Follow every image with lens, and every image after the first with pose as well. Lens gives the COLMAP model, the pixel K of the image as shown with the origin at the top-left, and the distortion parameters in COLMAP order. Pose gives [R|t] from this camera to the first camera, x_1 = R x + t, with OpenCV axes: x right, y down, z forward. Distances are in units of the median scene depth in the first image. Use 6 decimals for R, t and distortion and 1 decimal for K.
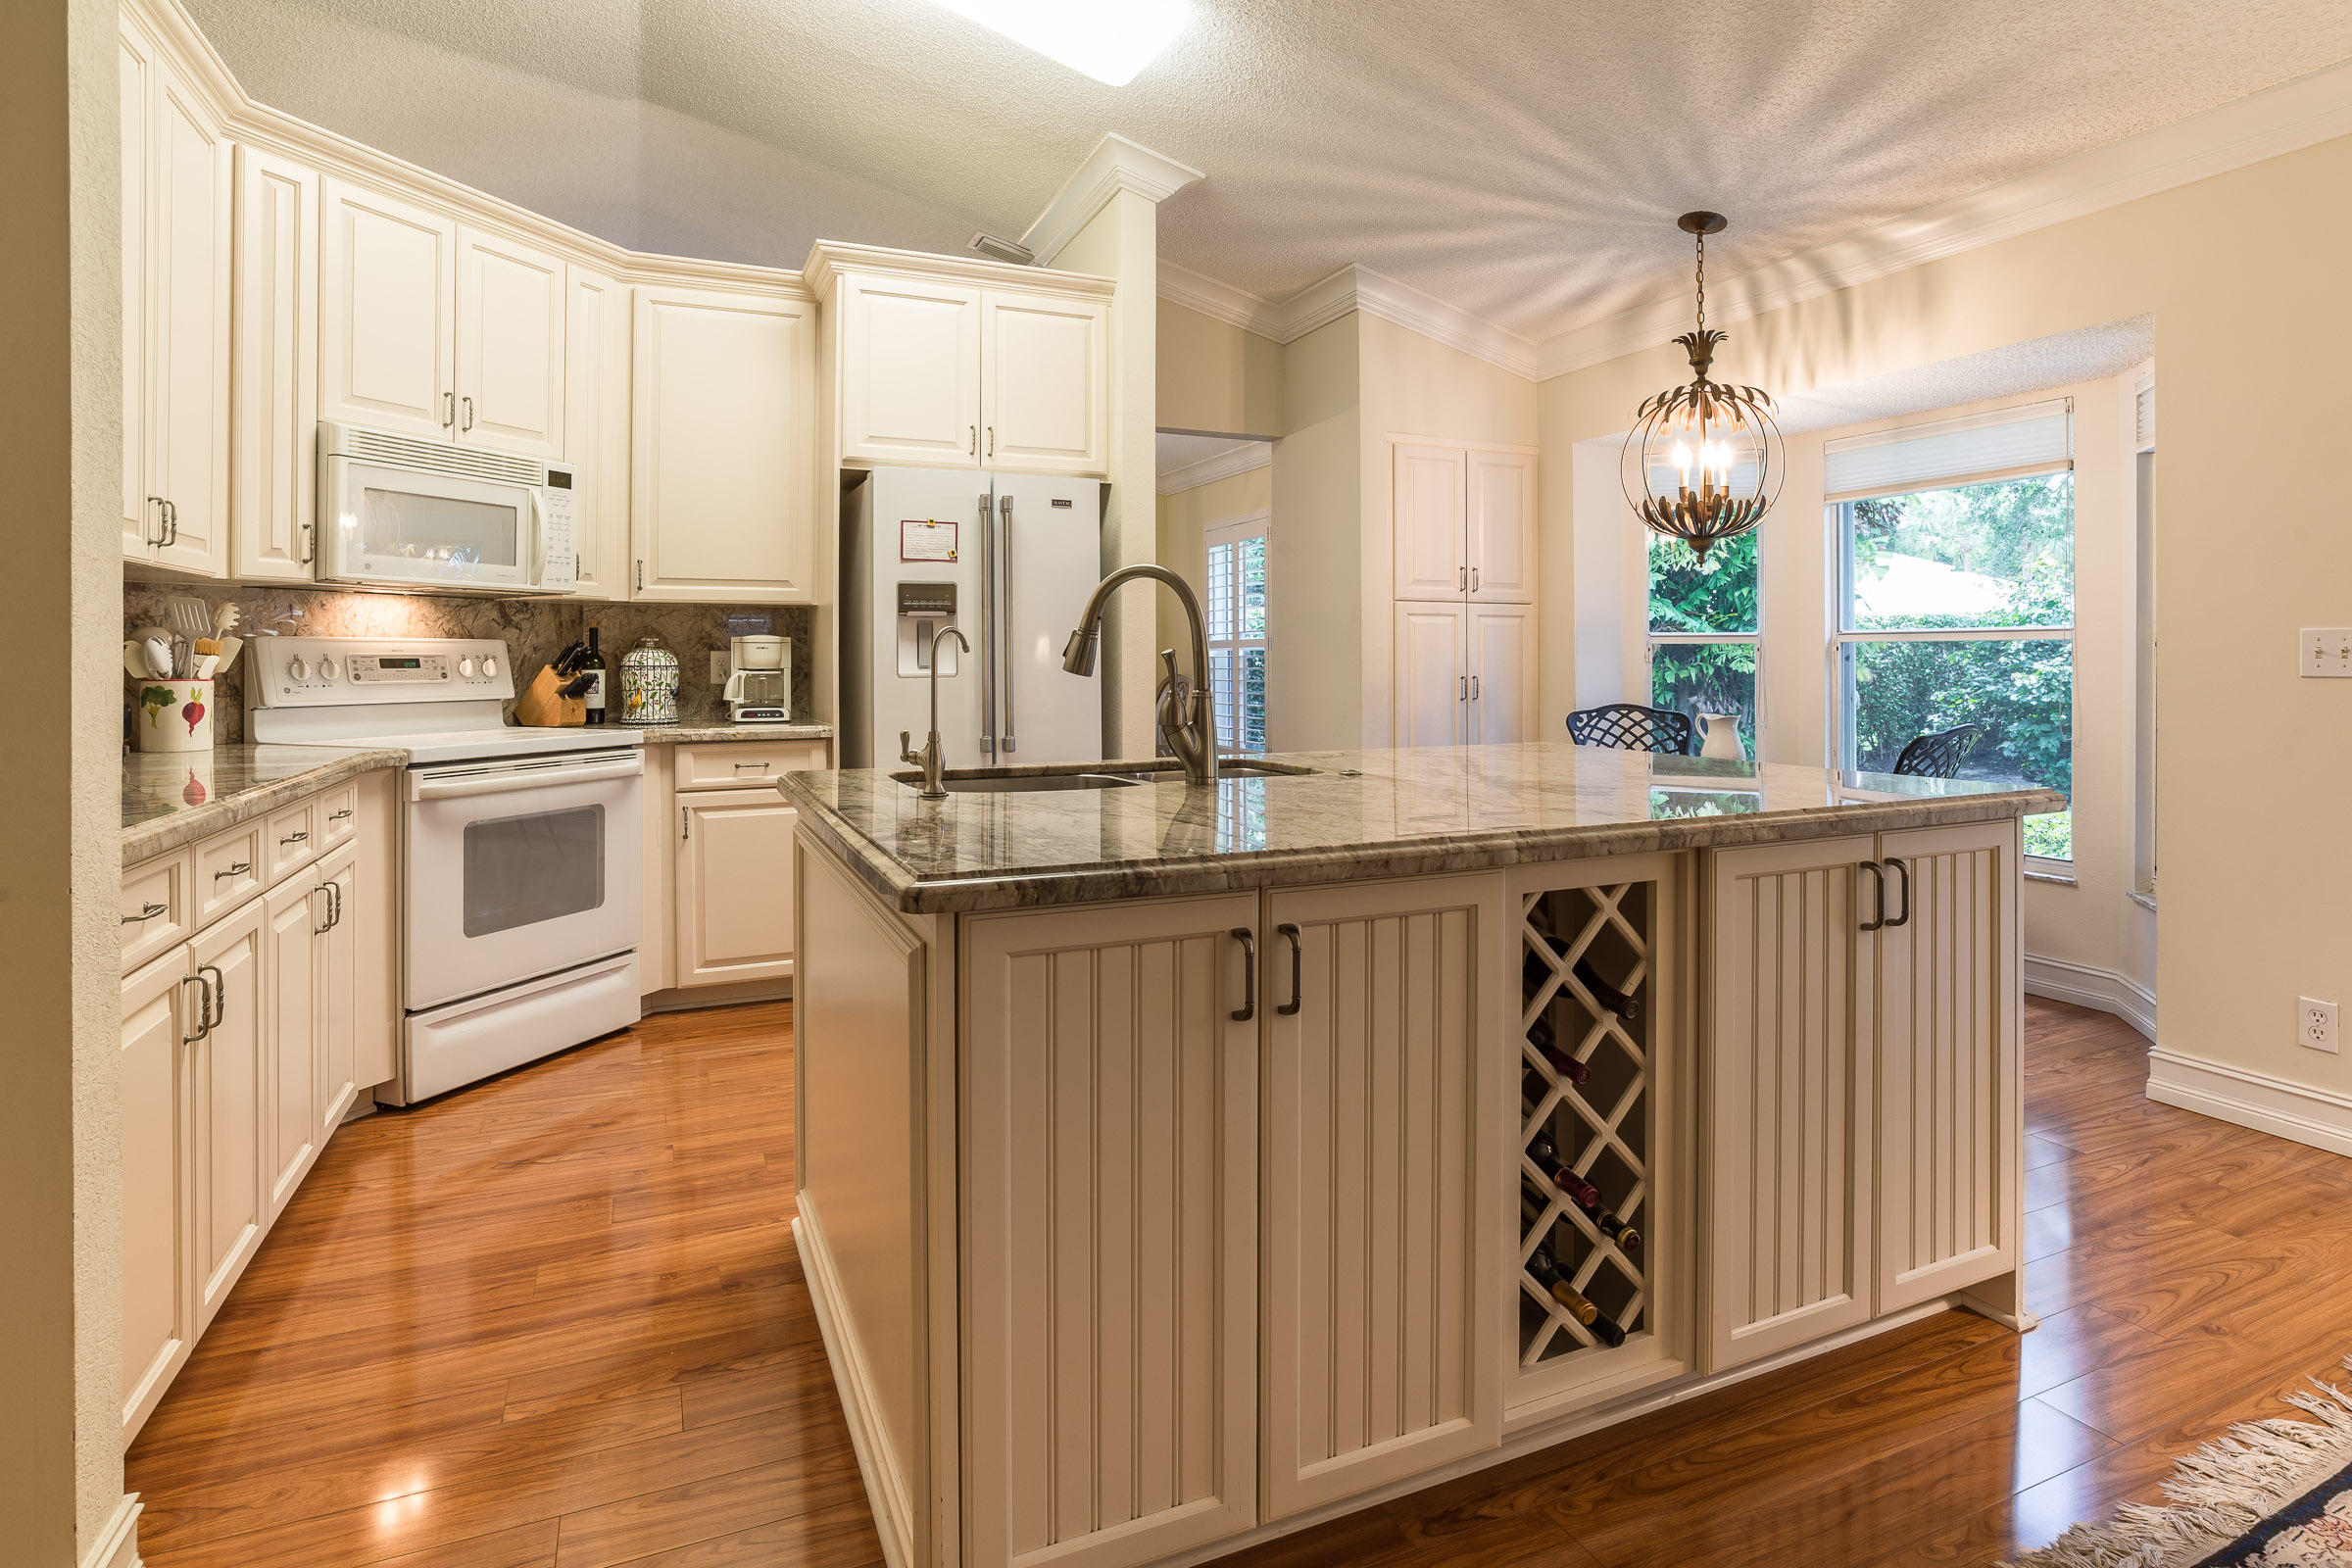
lens RADIAL K [[1194.2, 0, 1160.9], [0, 1194.2, 649.3], [0, 0, 1]] dist [-0.031284, 0.003872]
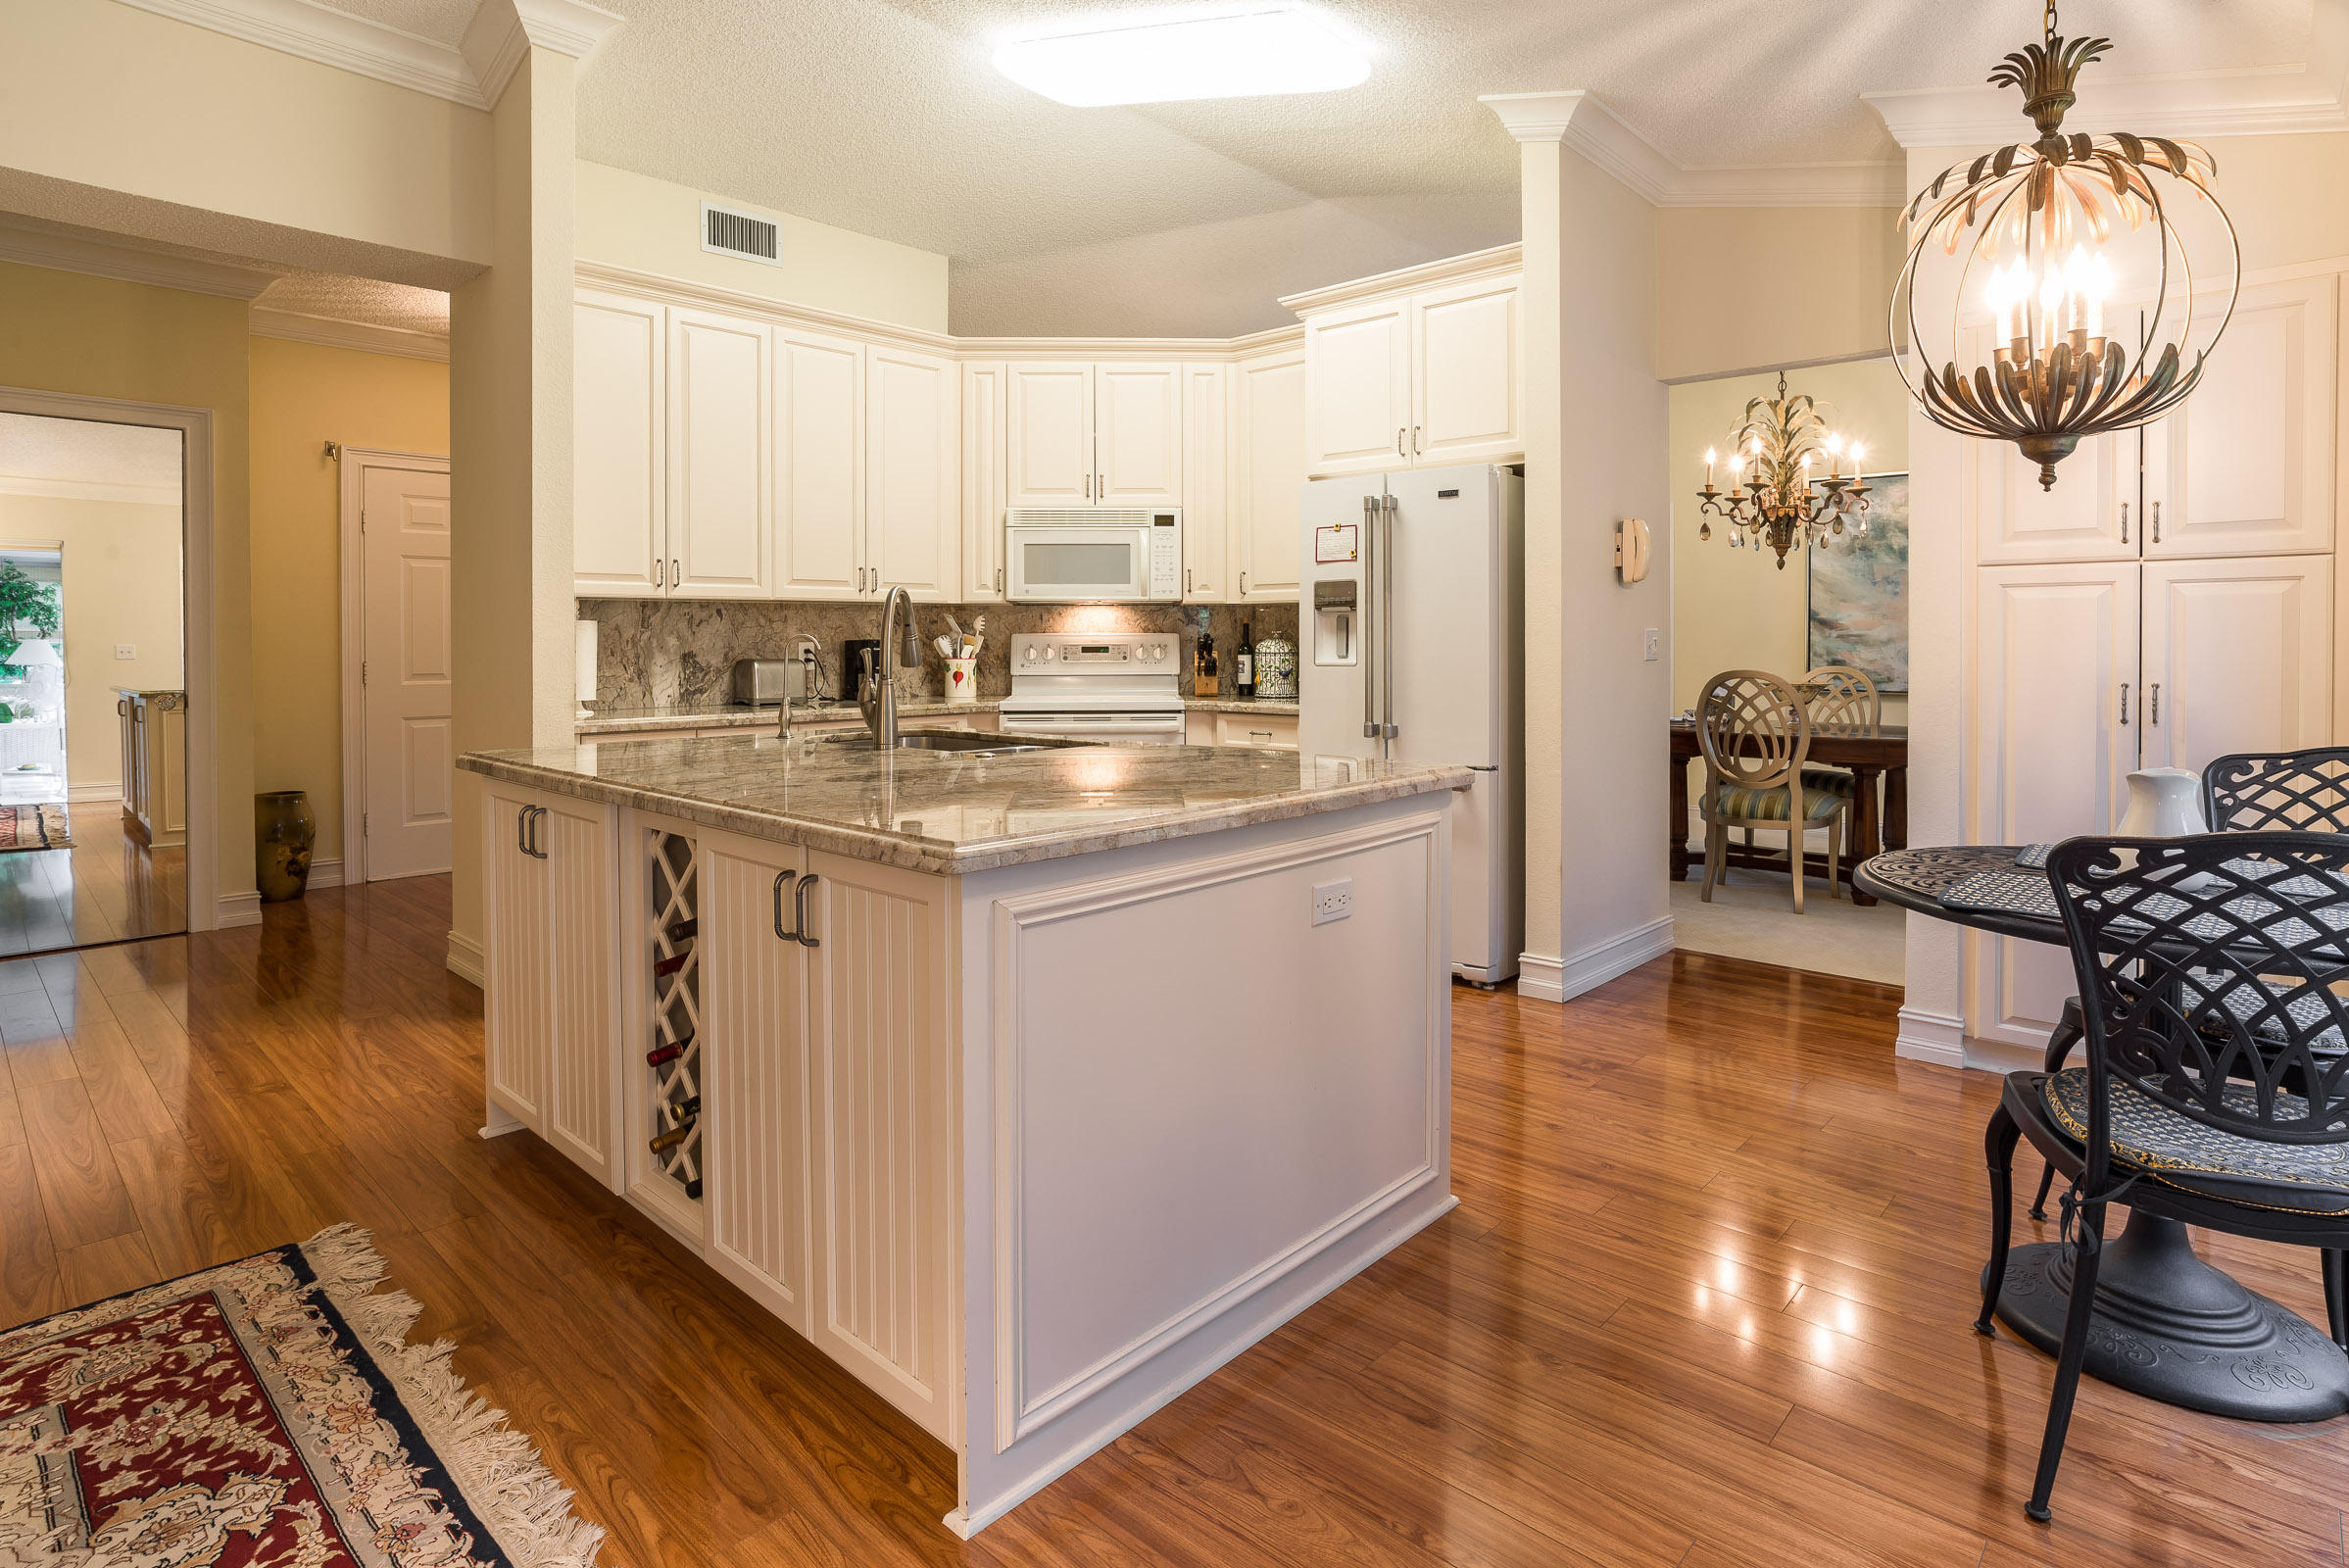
lens RADIAL K [[1192.7, 0, 1184.3], [0, 1192.7, 633.9], [0, 0, 1]] dist [-0.031284, 0.003872]
pose [[0.414647, -0.004565, -0.909971, 0.642834], [0.005158, 0.999983, -0.002667, -0.003445], [0.909968, -0.003588, 0.414664, 0.348036]]
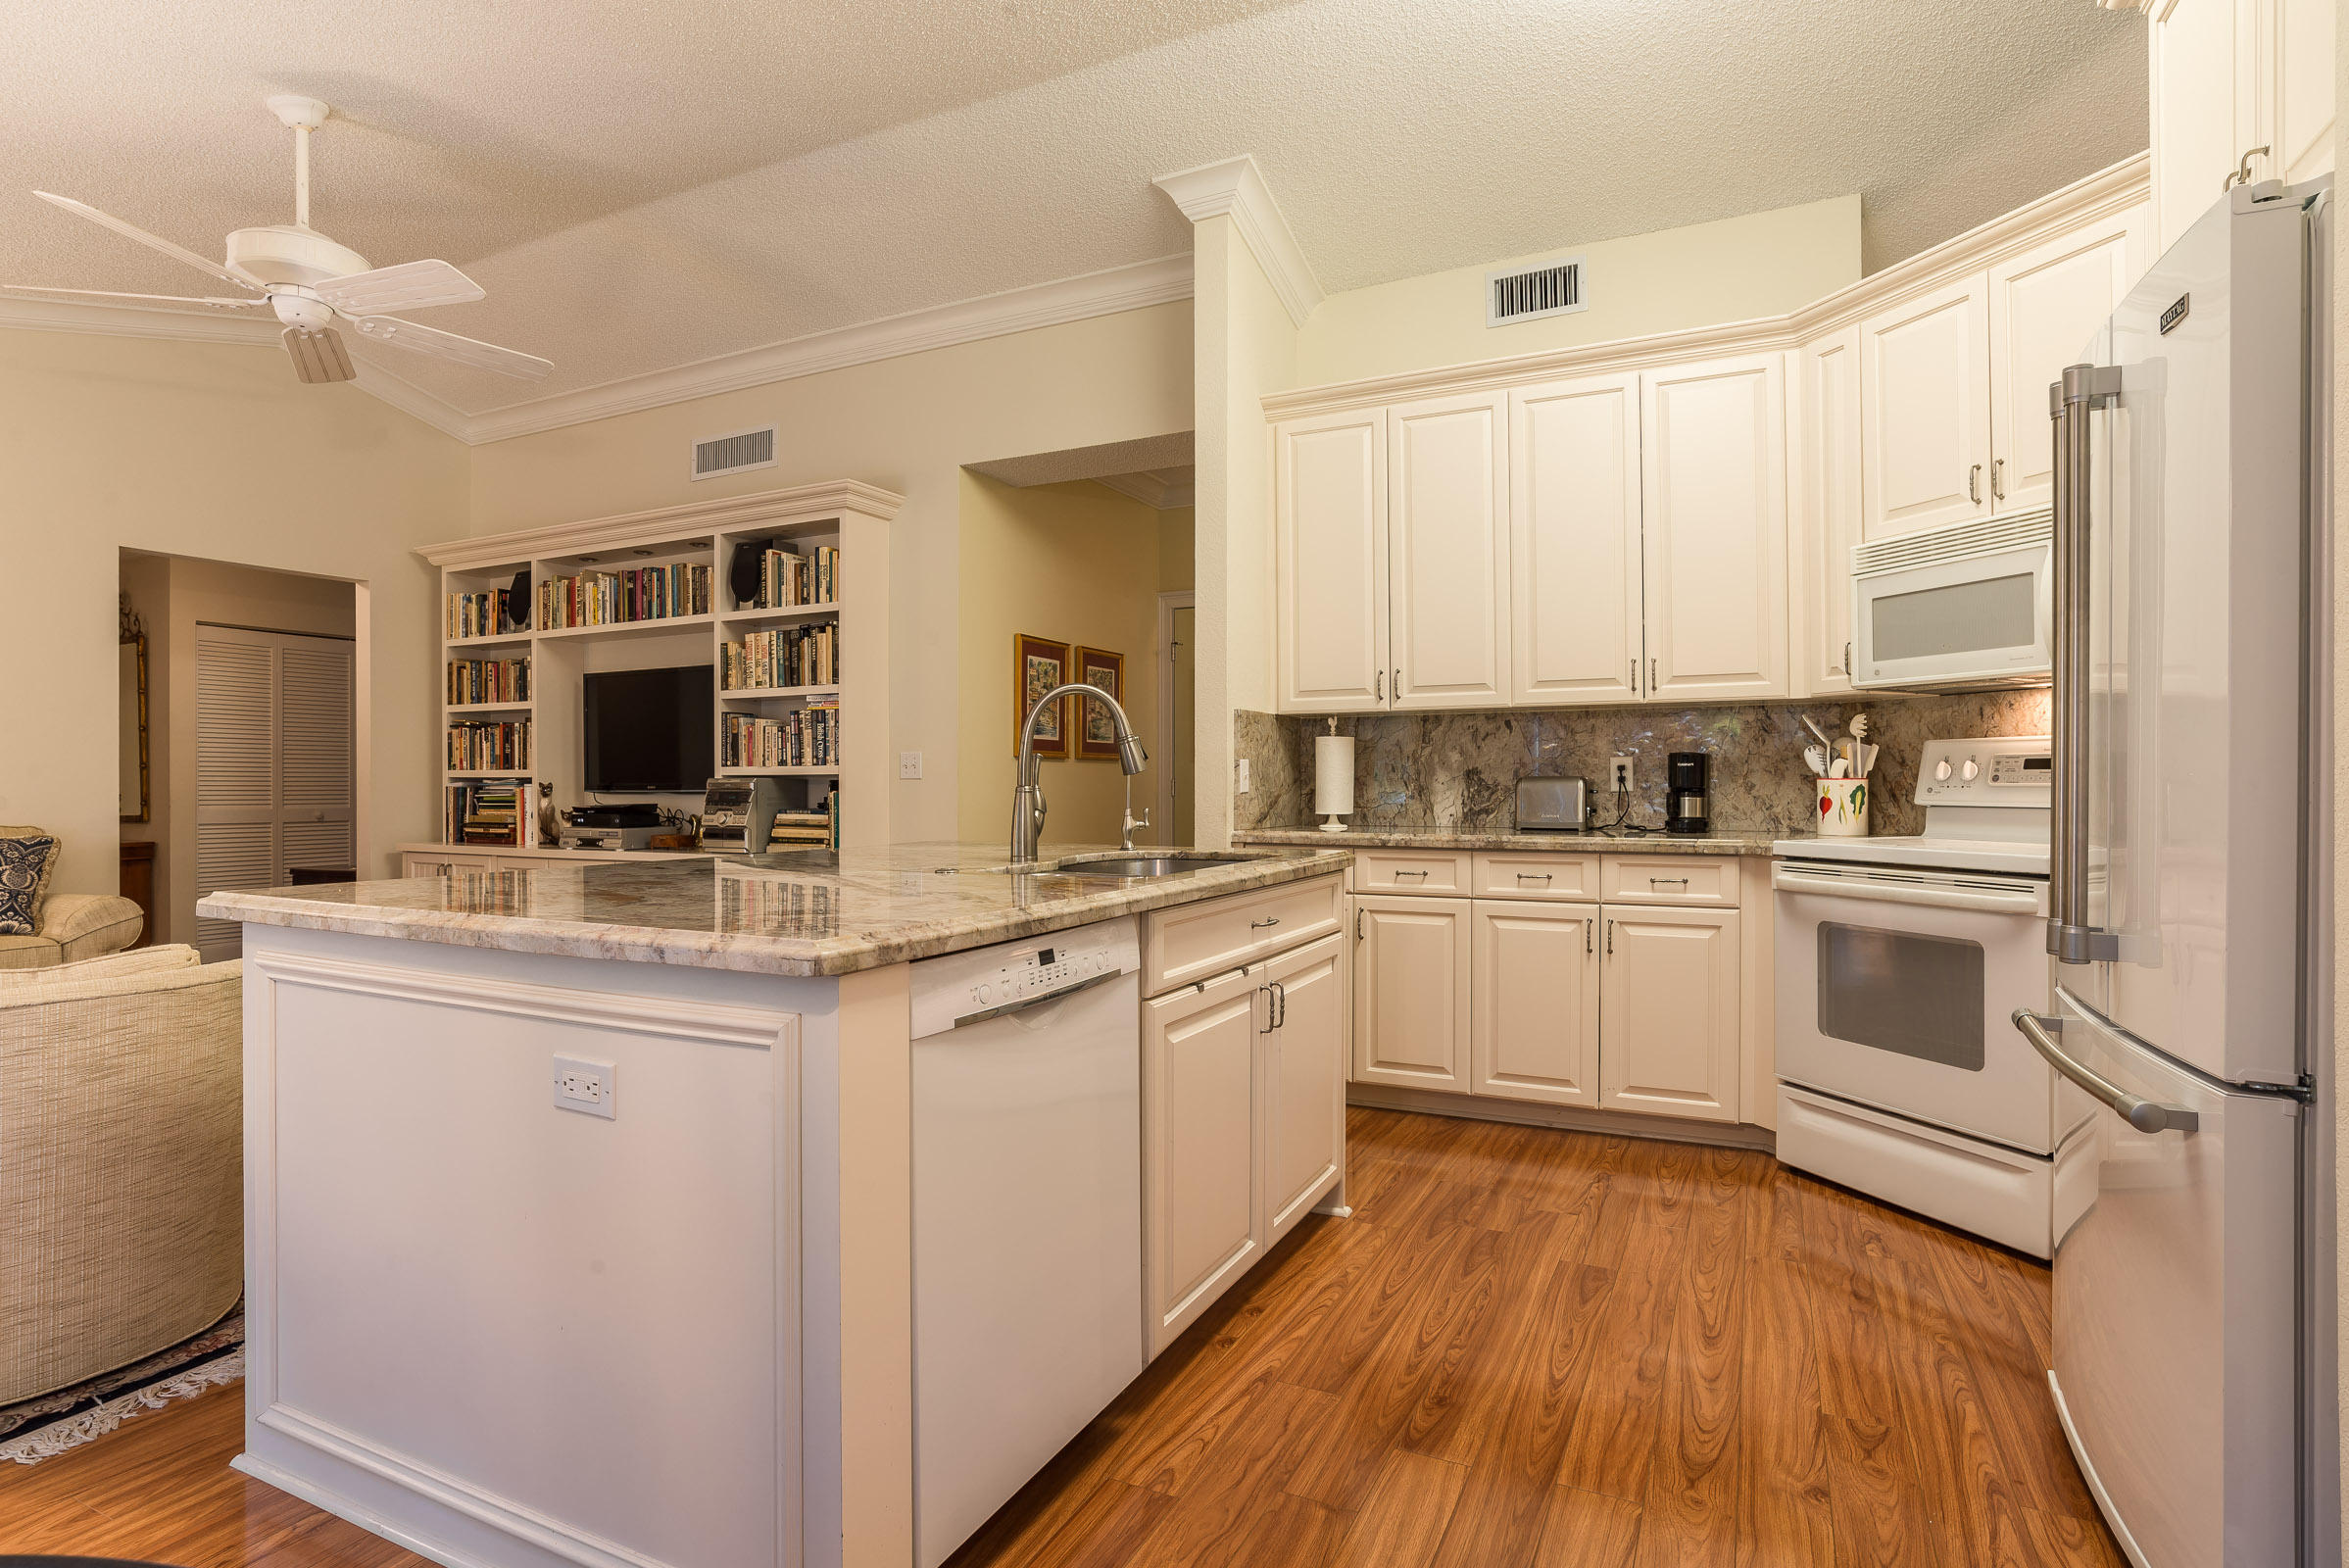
lens RADIAL K [[1192.7, 0, 1178.8], [0, 1192.7, 781.1], [0, 0, 1]] dist [-0.031284, 0.003872]
pose [[-0.747430, 0.003615, -0.664331, 0.338192], [0.004878, 0.999988, -0.000046, 0.016583], [0.664322, -0.003275, -0.747439, 0.941699]]
